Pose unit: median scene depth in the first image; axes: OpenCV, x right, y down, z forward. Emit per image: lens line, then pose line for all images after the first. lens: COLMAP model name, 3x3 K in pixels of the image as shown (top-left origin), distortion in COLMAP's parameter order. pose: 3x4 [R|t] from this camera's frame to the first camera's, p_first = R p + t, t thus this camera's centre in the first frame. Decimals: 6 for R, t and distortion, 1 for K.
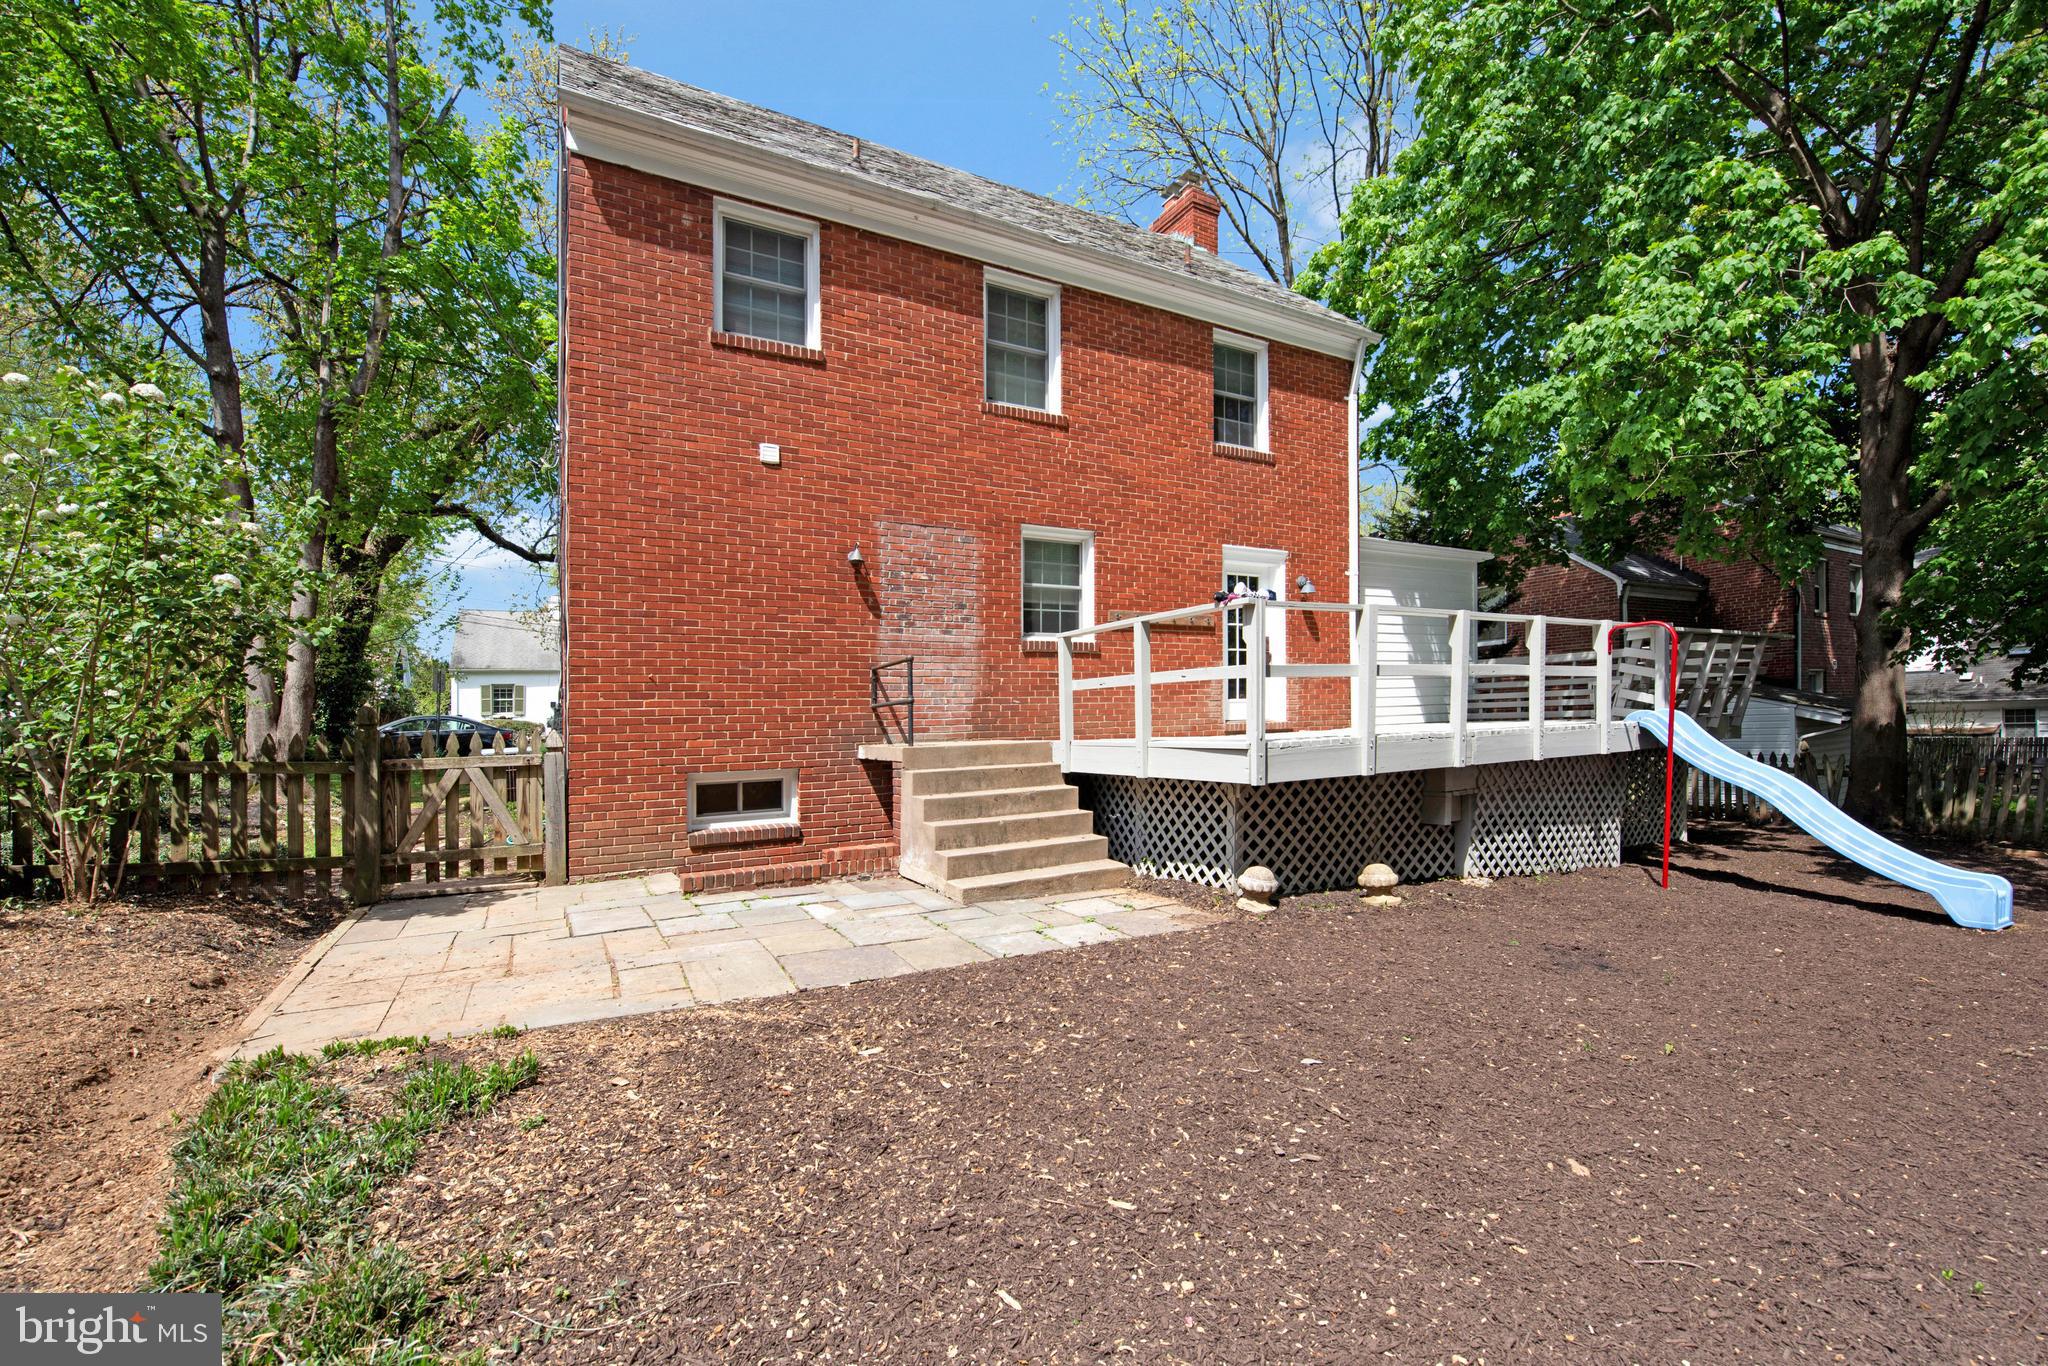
lens RADIAL K [[837.7, 0, 1025.3], [0, 837.7, 724.5], [0, 0, 1]] dist [-0.011095, -0.000158]
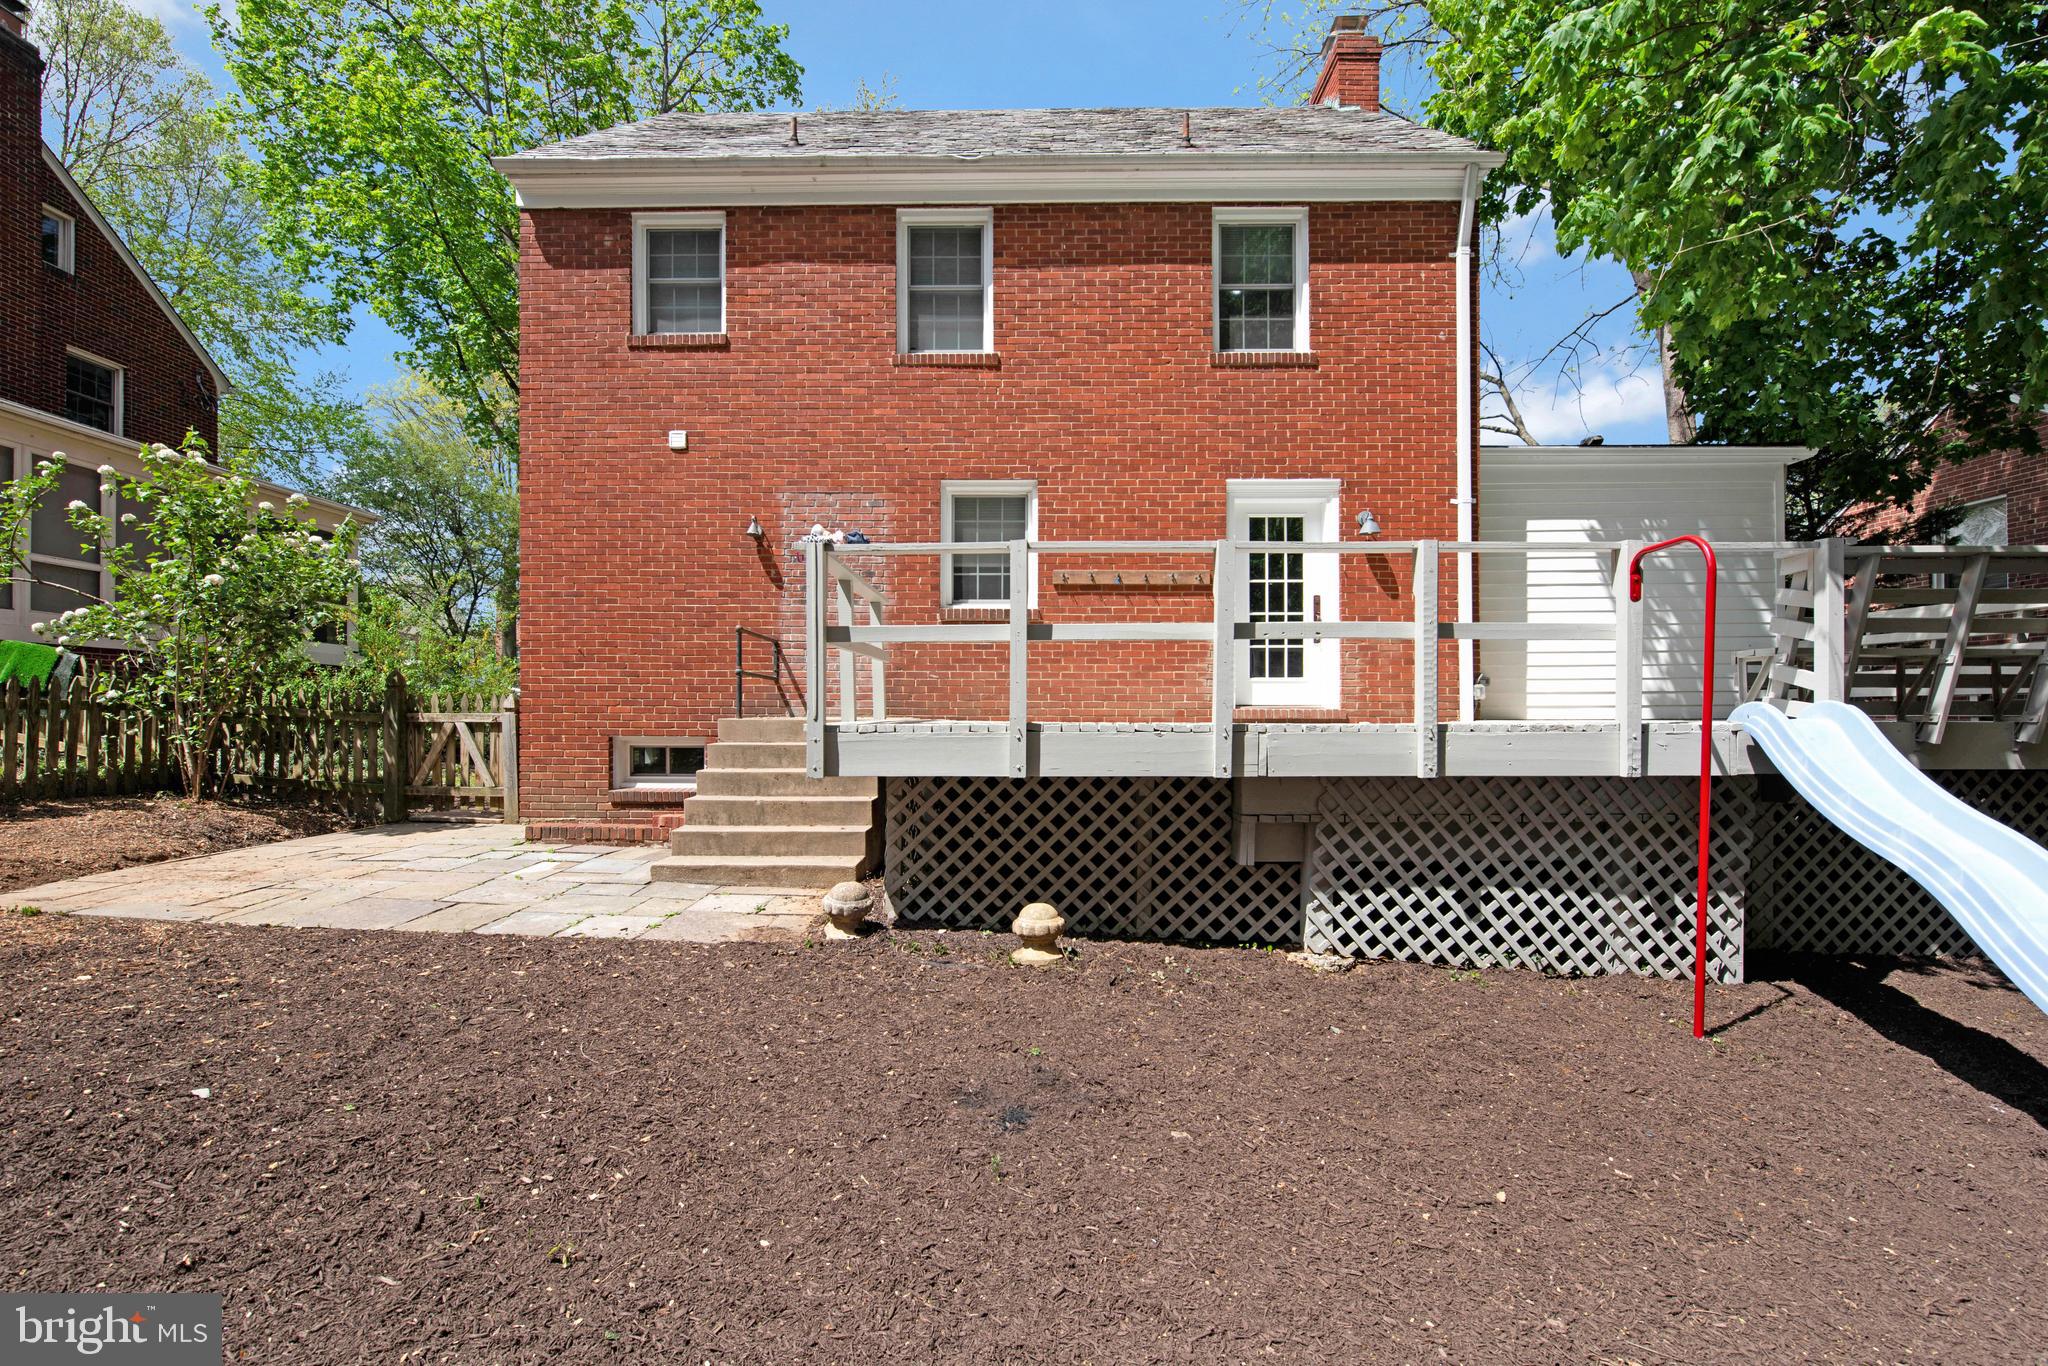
lens RADIAL K [[841.9, 0, 1015.3], [0, 841.9, 694.7], [0, 0, 1]] dist [-0.009639, 0.000264]
pose [[0.863265, 0.021628, -0.504287, 0.573492], [-0.029679, 0.999528, -0.007938, -0.003015], [0.503878, 0.021819, 0.863499, 0.280205]]
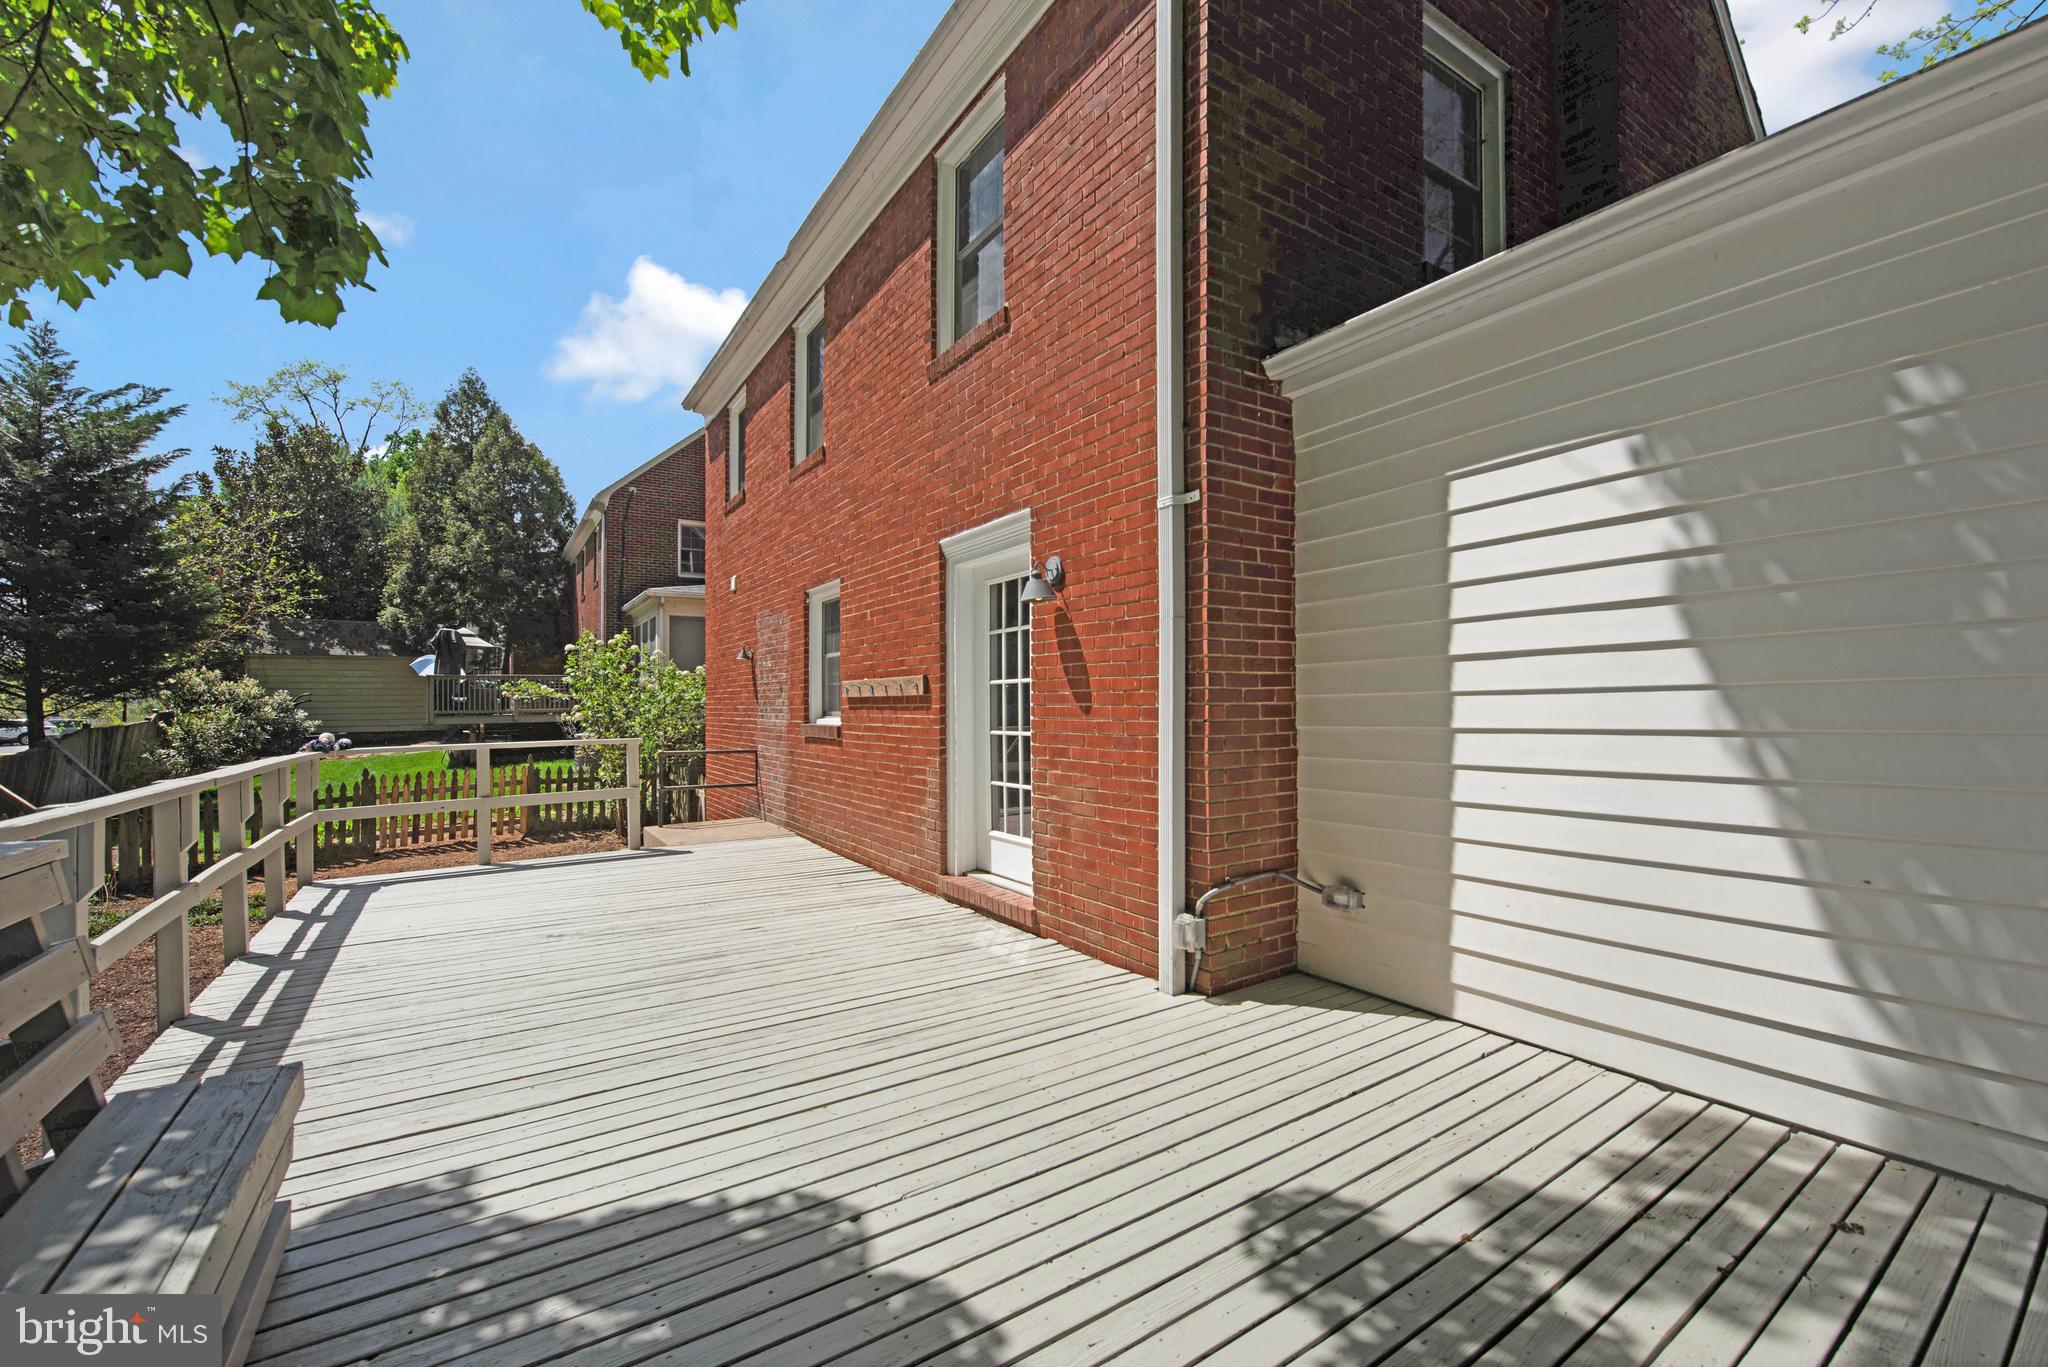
lens RADIAL K [[841.9, 0, 1015.3], [0, 841.9, 695.2], [0, 0, 1]] dist [-0.009639, 0.000264]
pose [[0.059302, 0.017134, -0.998093, 0.964745], [0.006901, 0.999822, 0.017574, -0.154857], [0.998216, -0.007930, 0.059173, 1.255764]]
